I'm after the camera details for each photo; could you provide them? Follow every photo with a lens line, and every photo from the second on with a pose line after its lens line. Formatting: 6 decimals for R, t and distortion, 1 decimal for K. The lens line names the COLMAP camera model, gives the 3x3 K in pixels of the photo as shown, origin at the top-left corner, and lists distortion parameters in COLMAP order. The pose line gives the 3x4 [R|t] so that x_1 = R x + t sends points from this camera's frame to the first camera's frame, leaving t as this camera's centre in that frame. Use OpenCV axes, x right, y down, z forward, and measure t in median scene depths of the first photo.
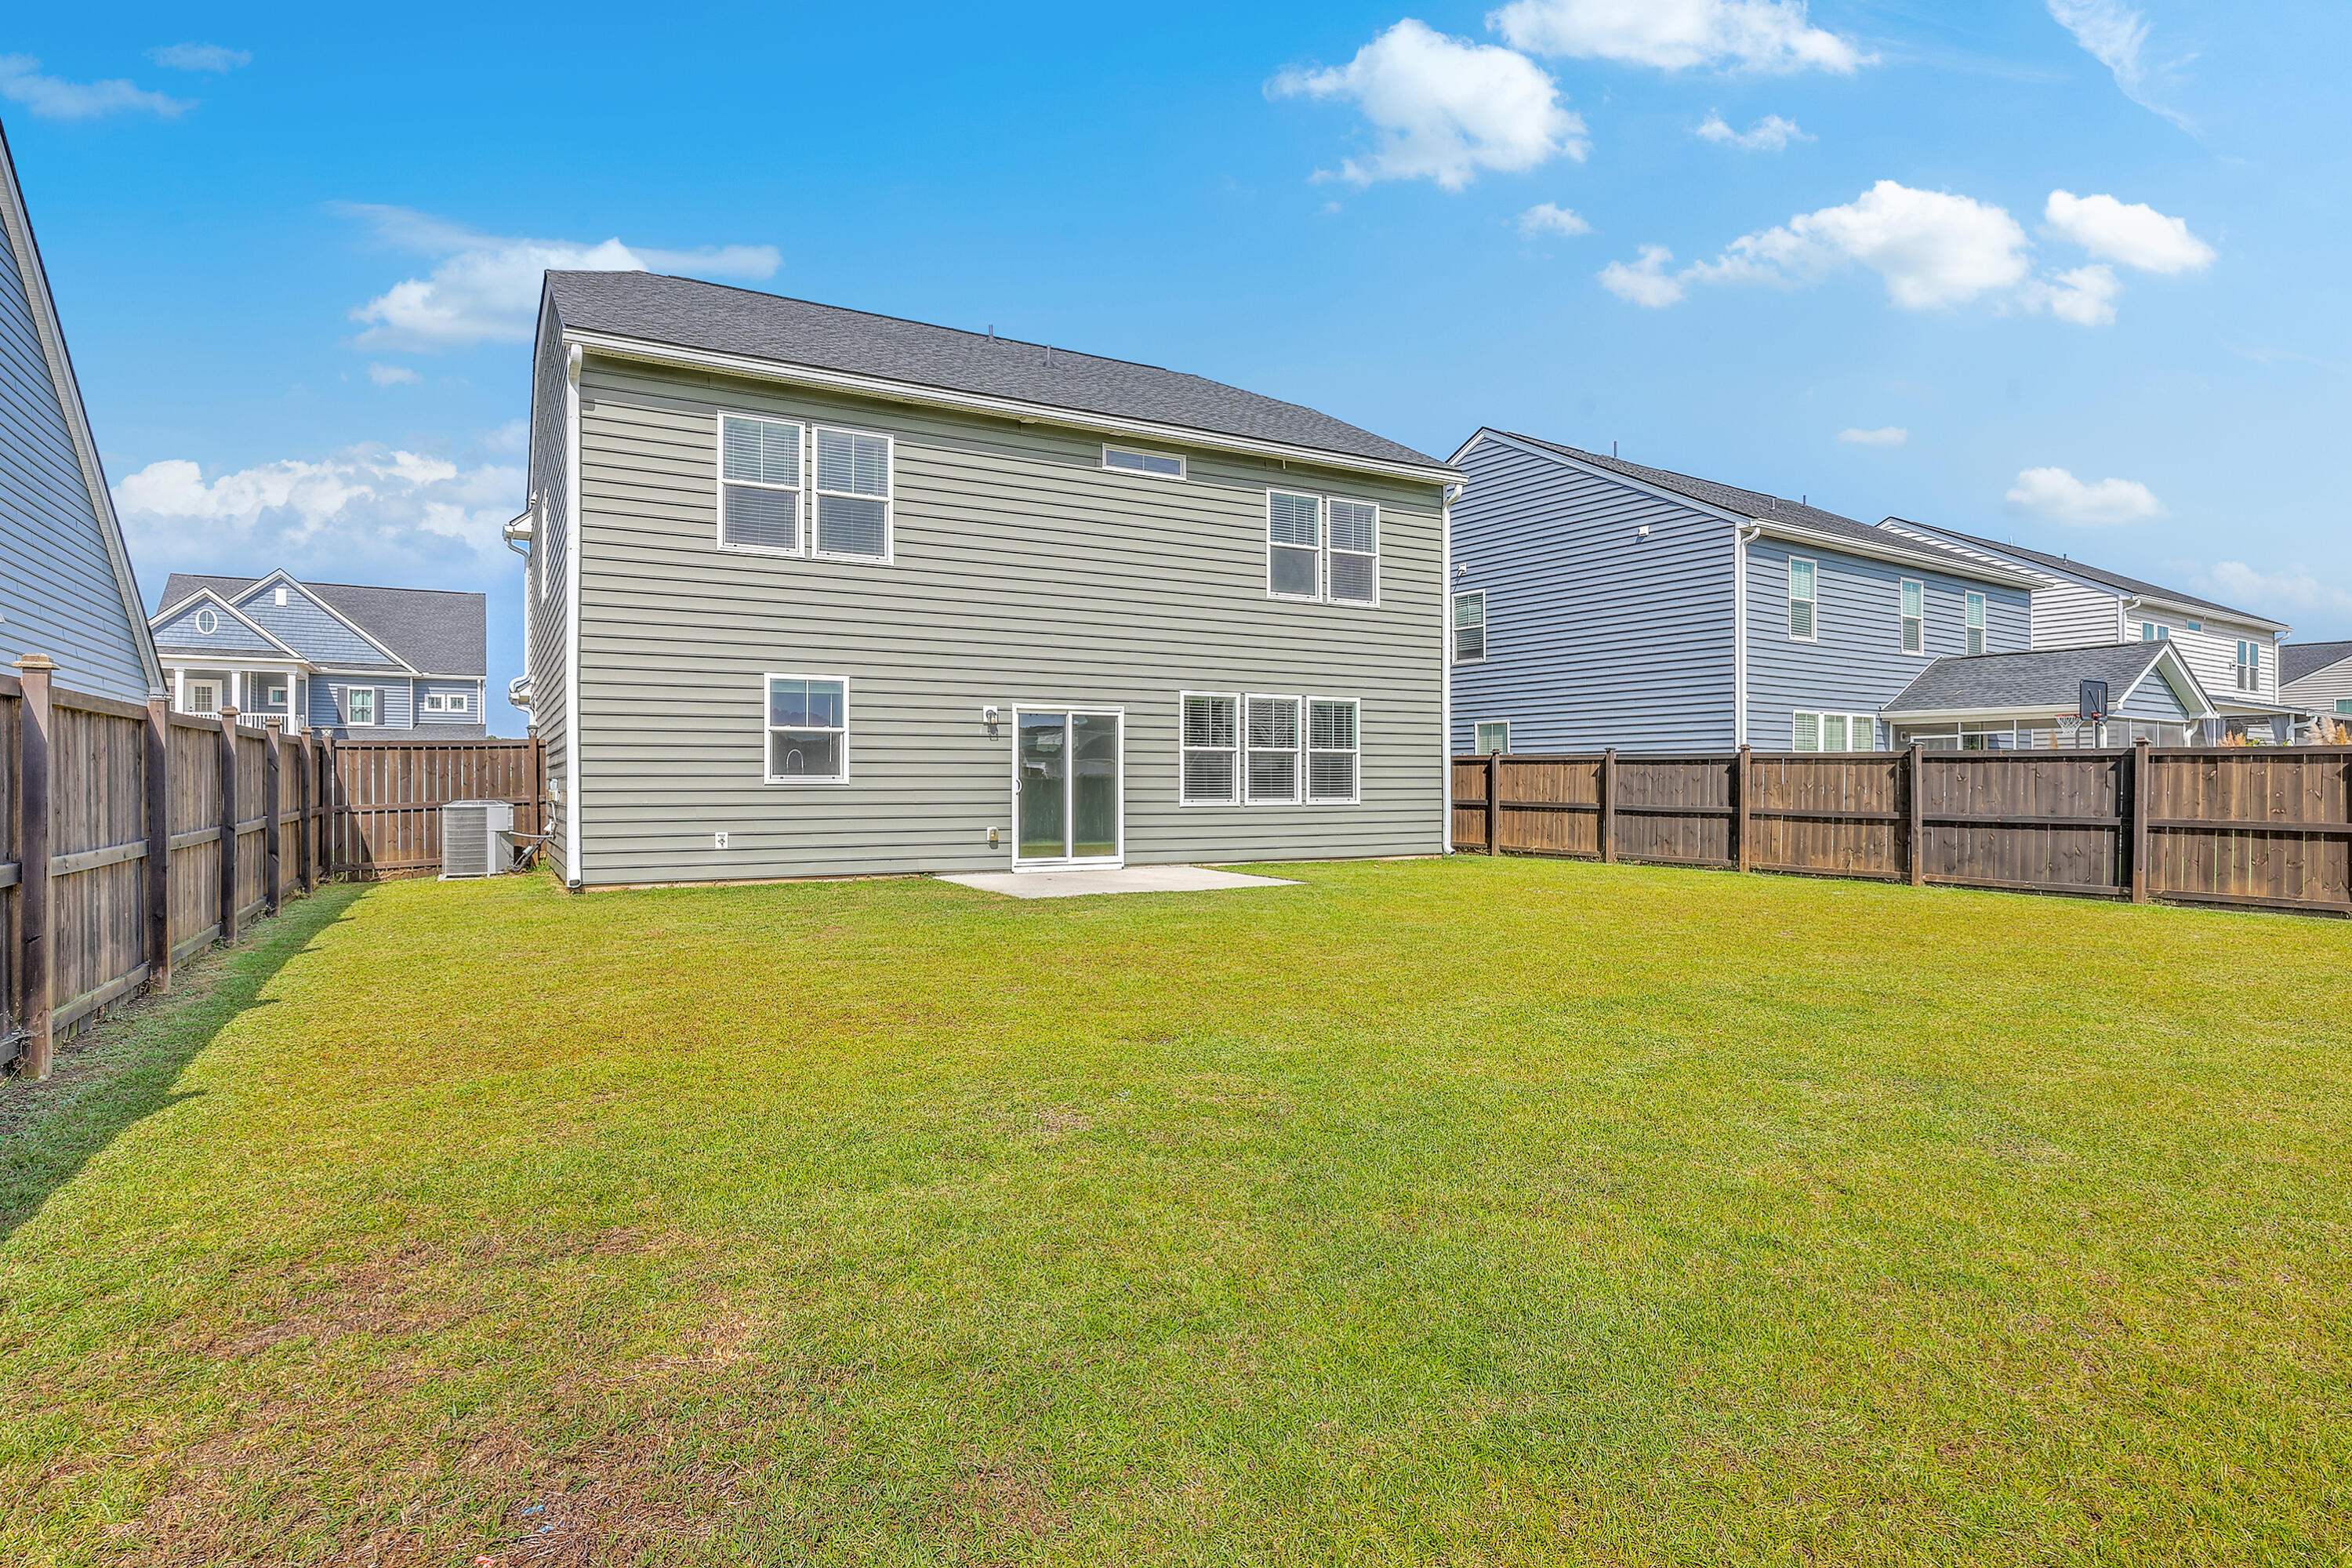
lens RADIAL K [[1260.3, 0, 1178.8], [0, 1260.3, 779.1], [0, 0, 1]] dist [0.011313, 0.000675]
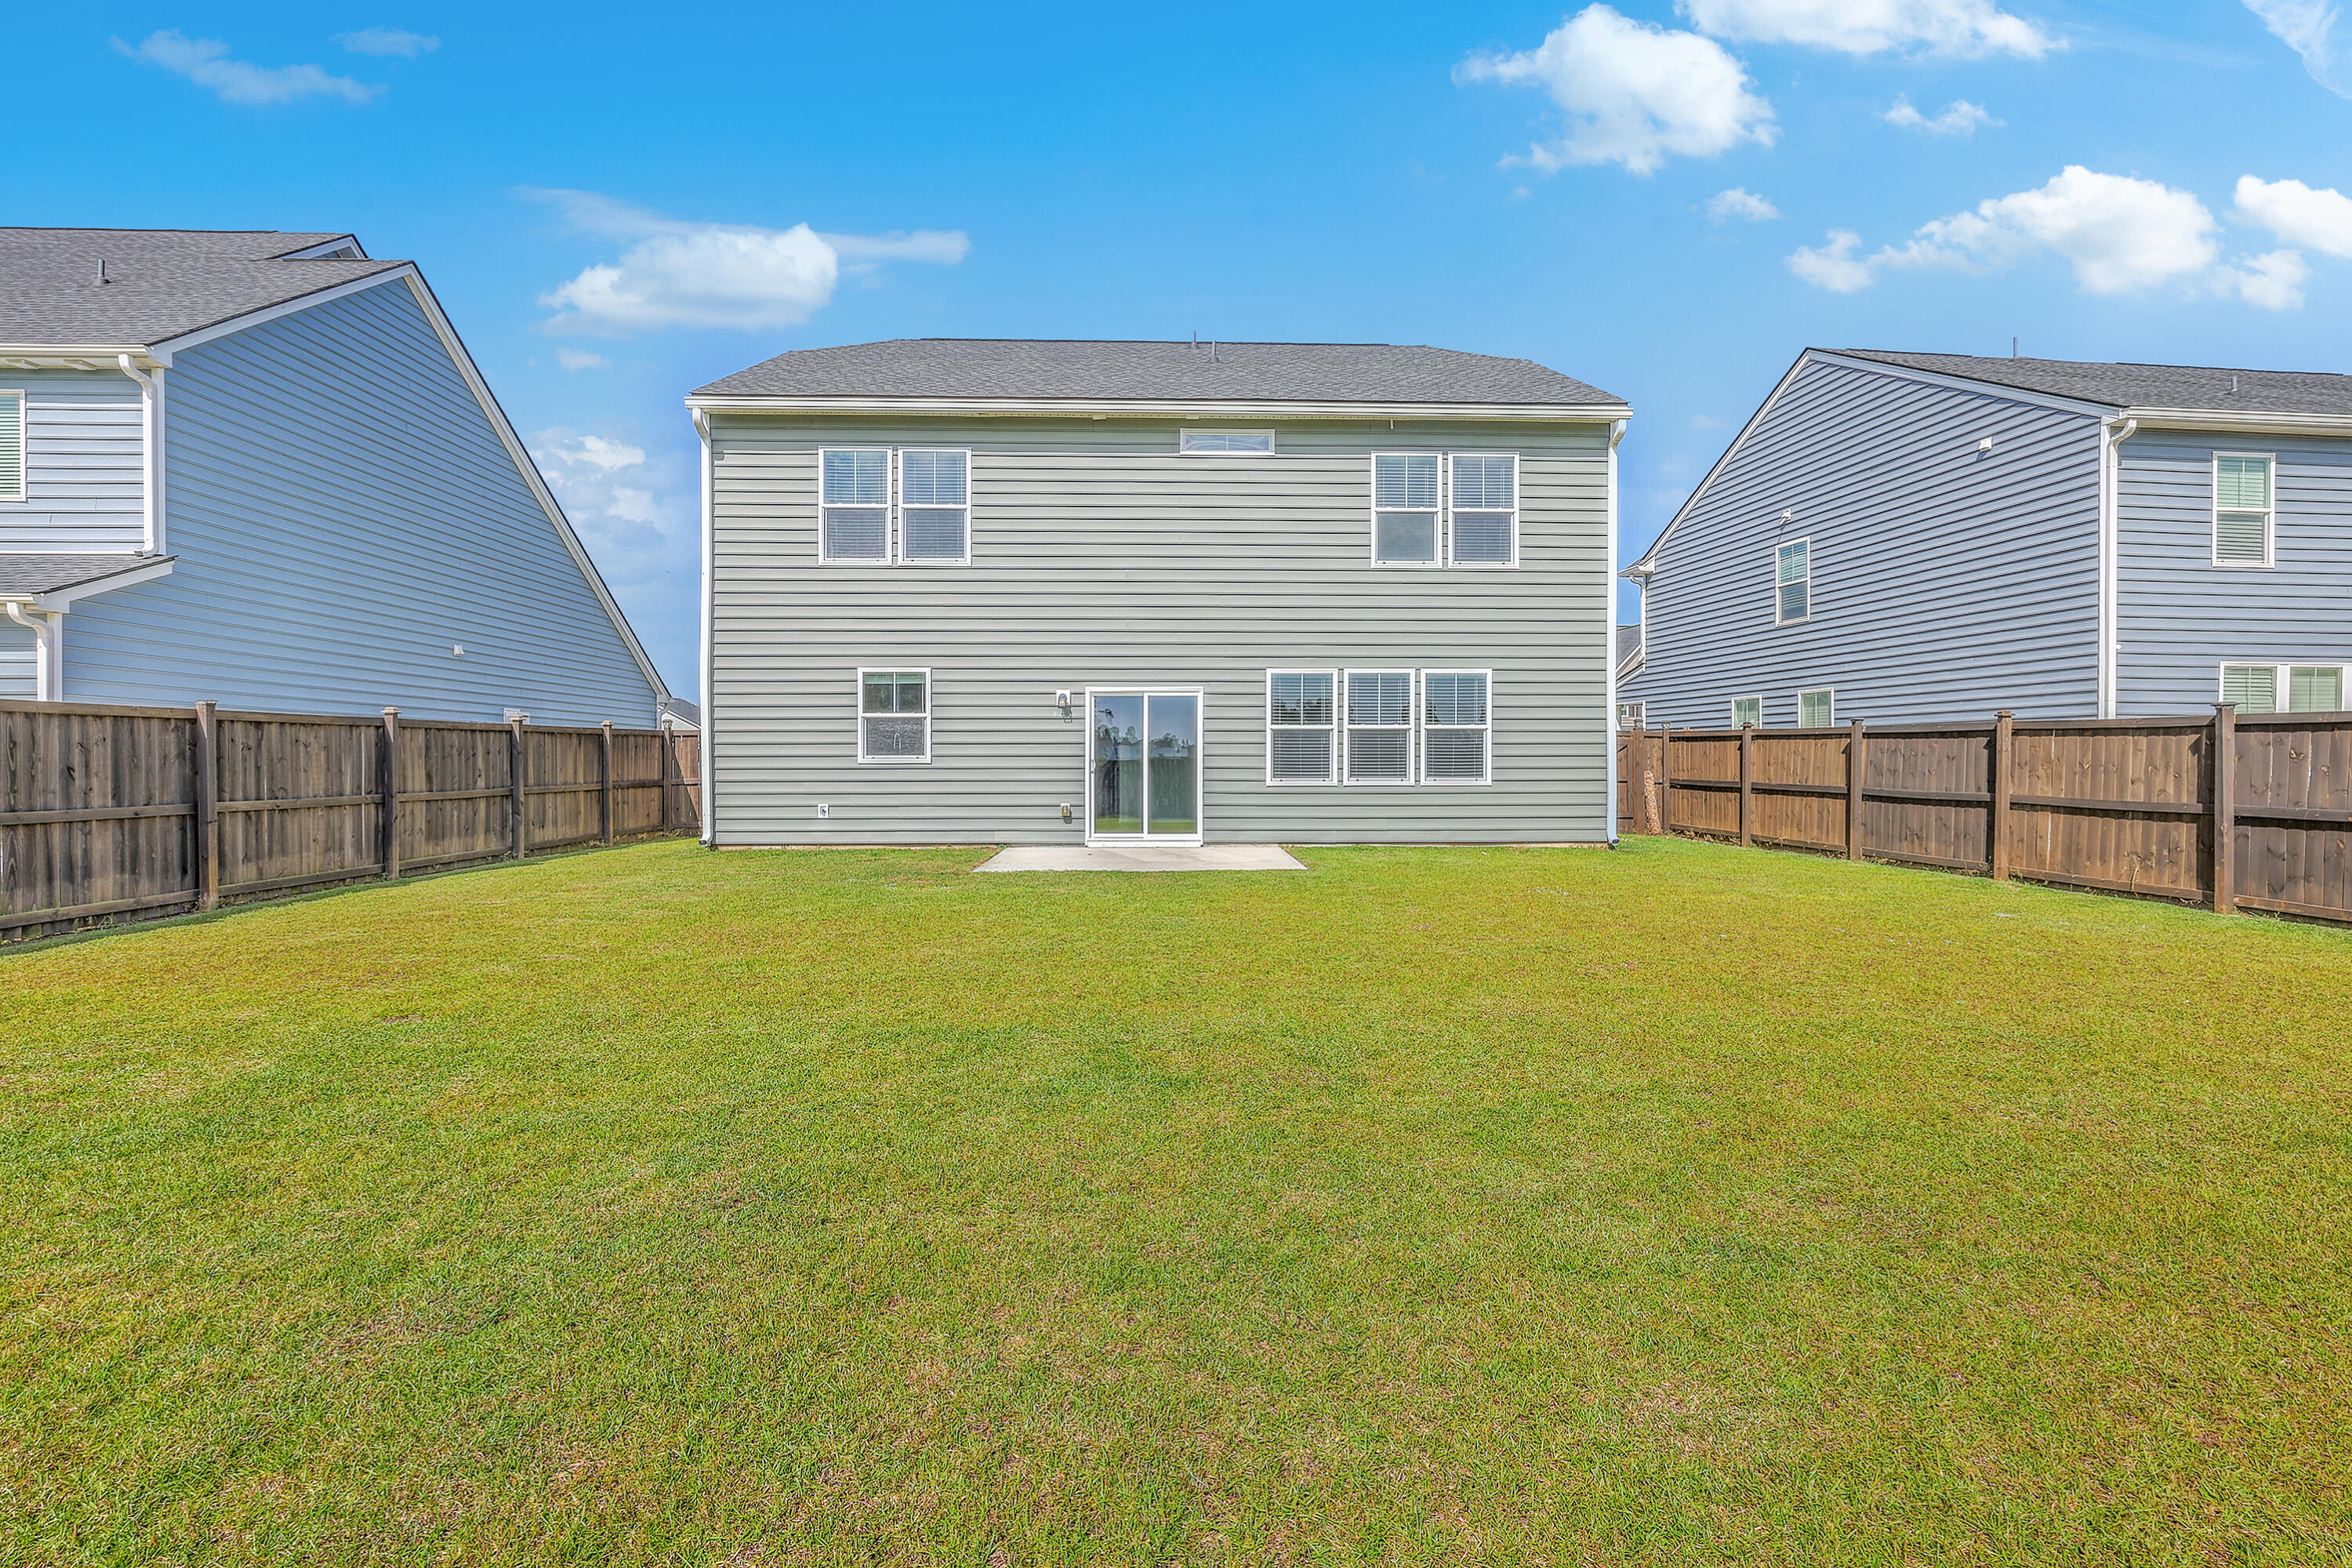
lens RADIAL K [[1106.2, 0, 1184.9], [0, 1106.2, 778.3], [0, 0, 1]] dist [0.004053, -0.000597]
pose [[0.884122, 0.006548, -0.467210, 0.348316], [0.002325, 0.999828, 0.018413, -0.000198], [0.467250, -0.017366, 0.883955, 0.198597]]
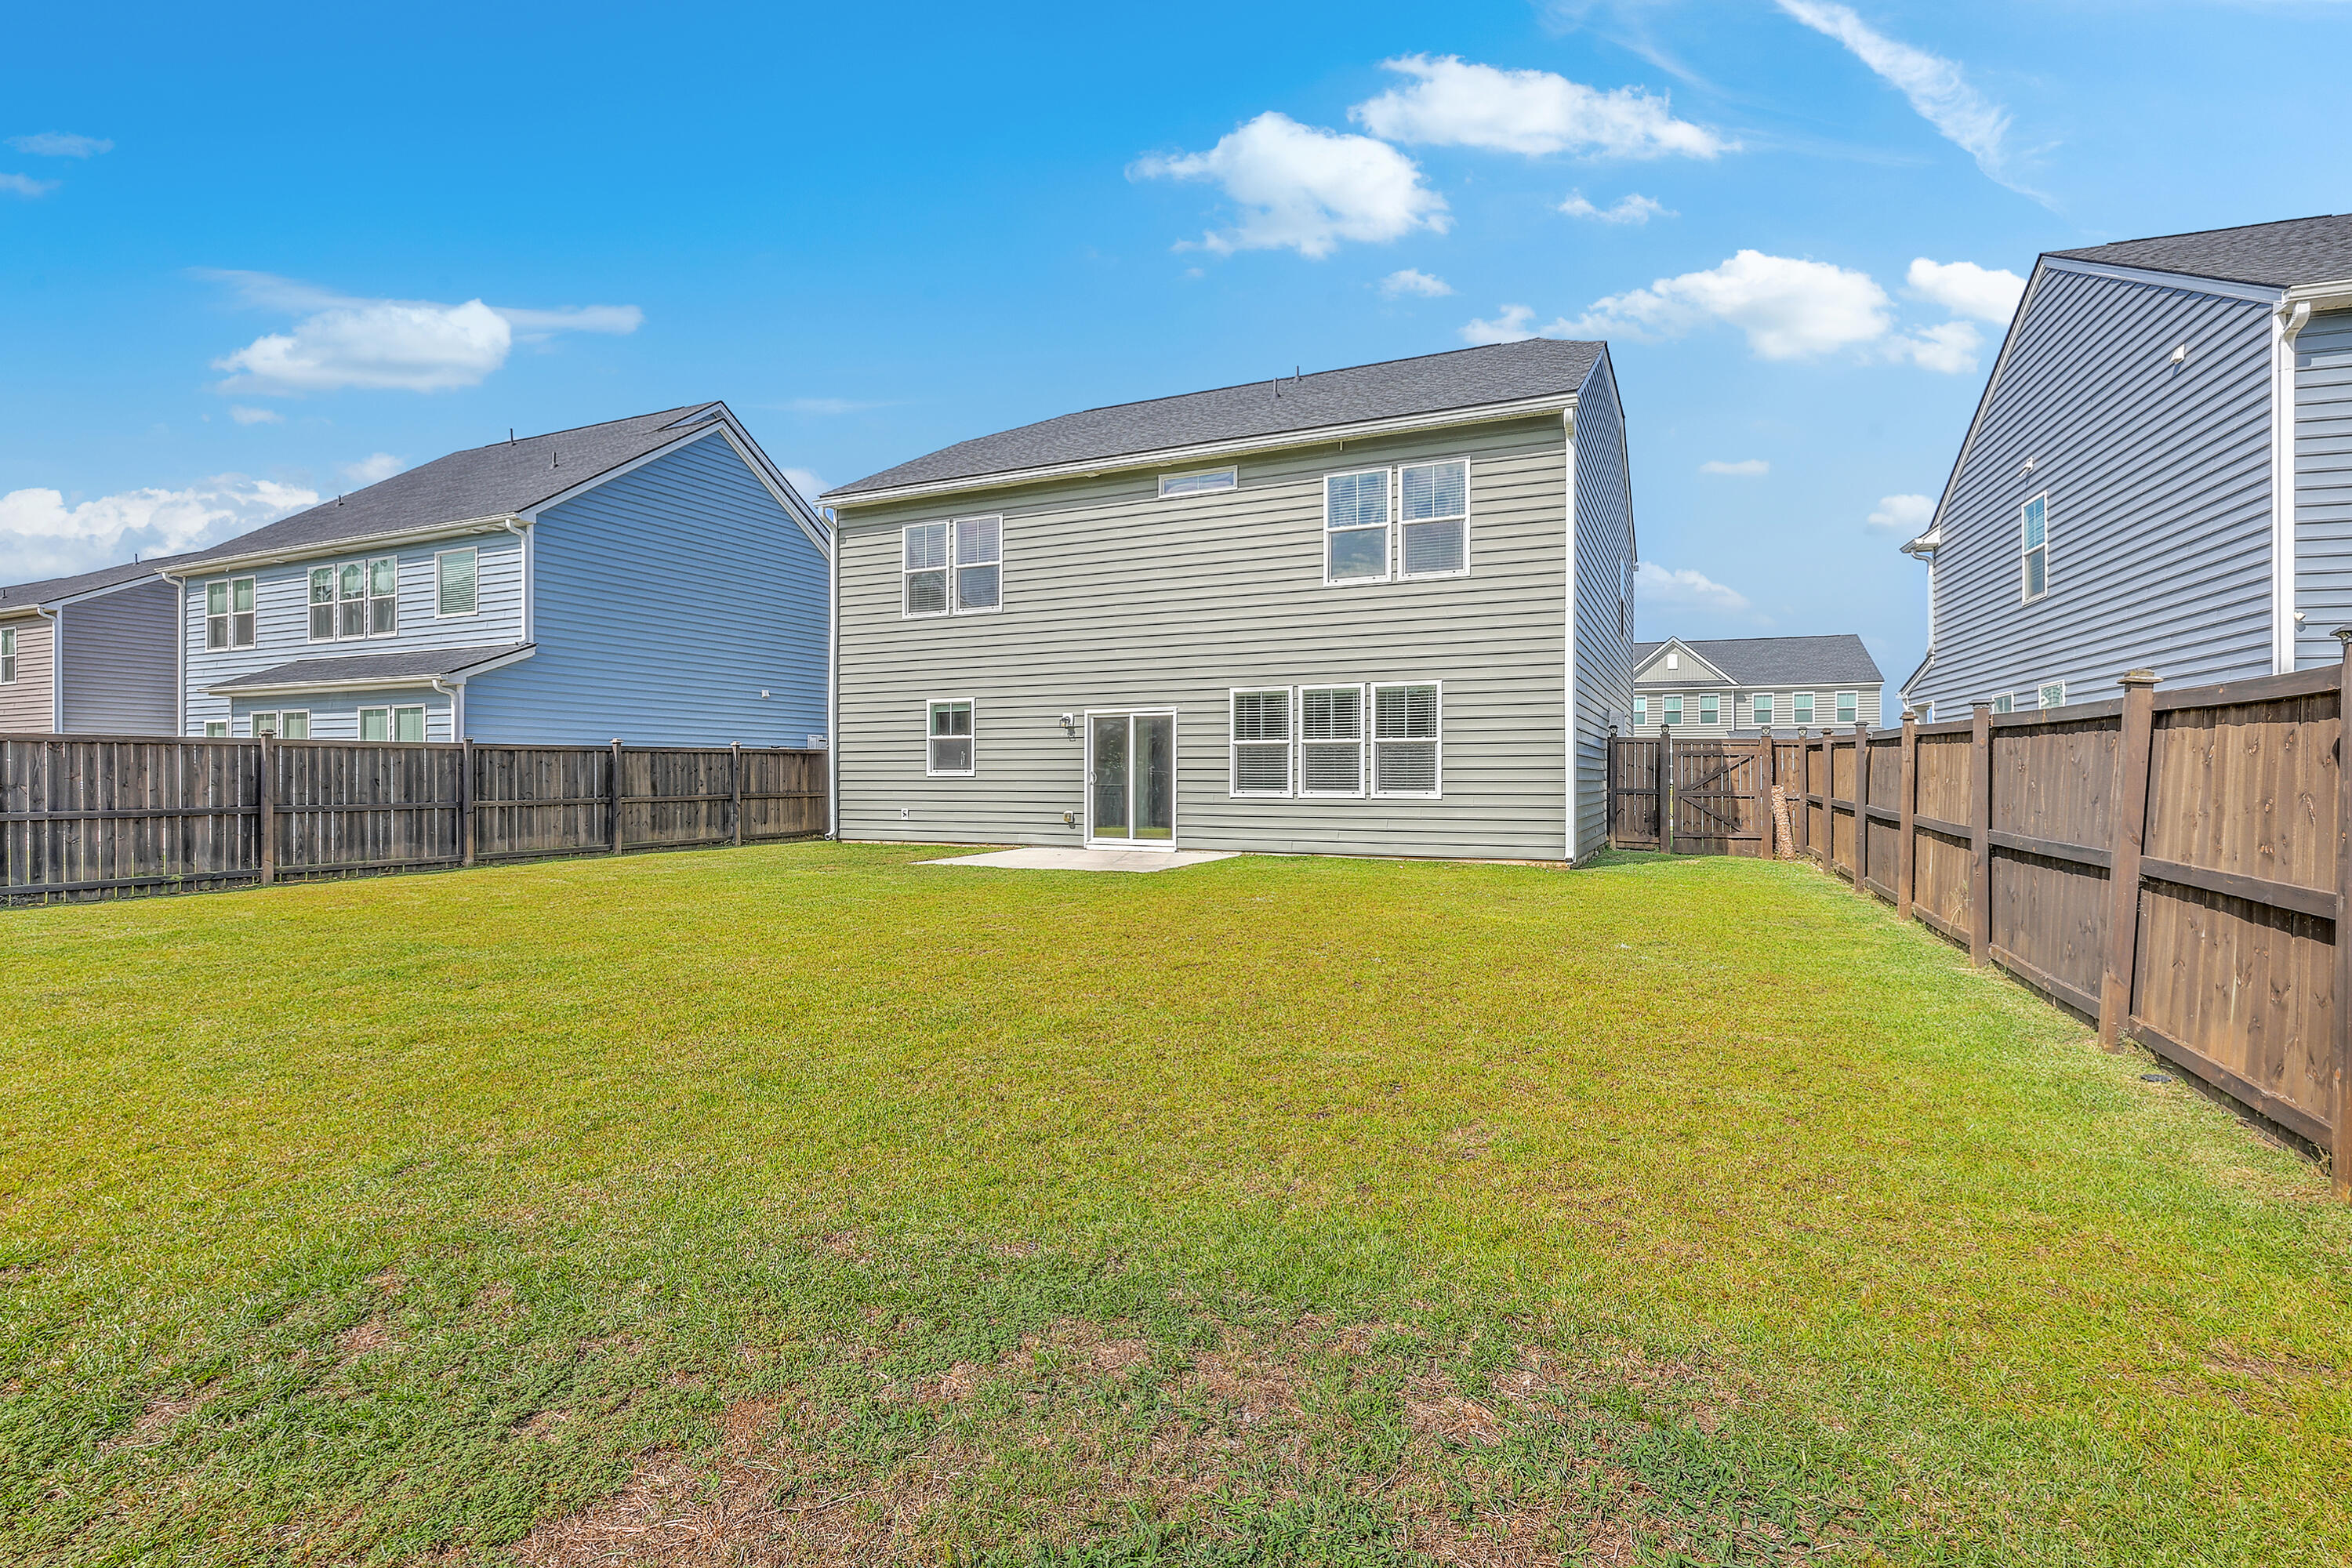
lens RADIAL K [[1106.2, 0, 1184.3], [0, 1106.2, 787.0], [0, 0, 1]] dist [0.004053, -0.000597]
pose [[0.575204, 0.008839, -0.817962, 0.738610], [0.004328, 0.999895, 0.013848, -0.000031], [0.817999, -0.011506, 0.575105, 0.427219]]
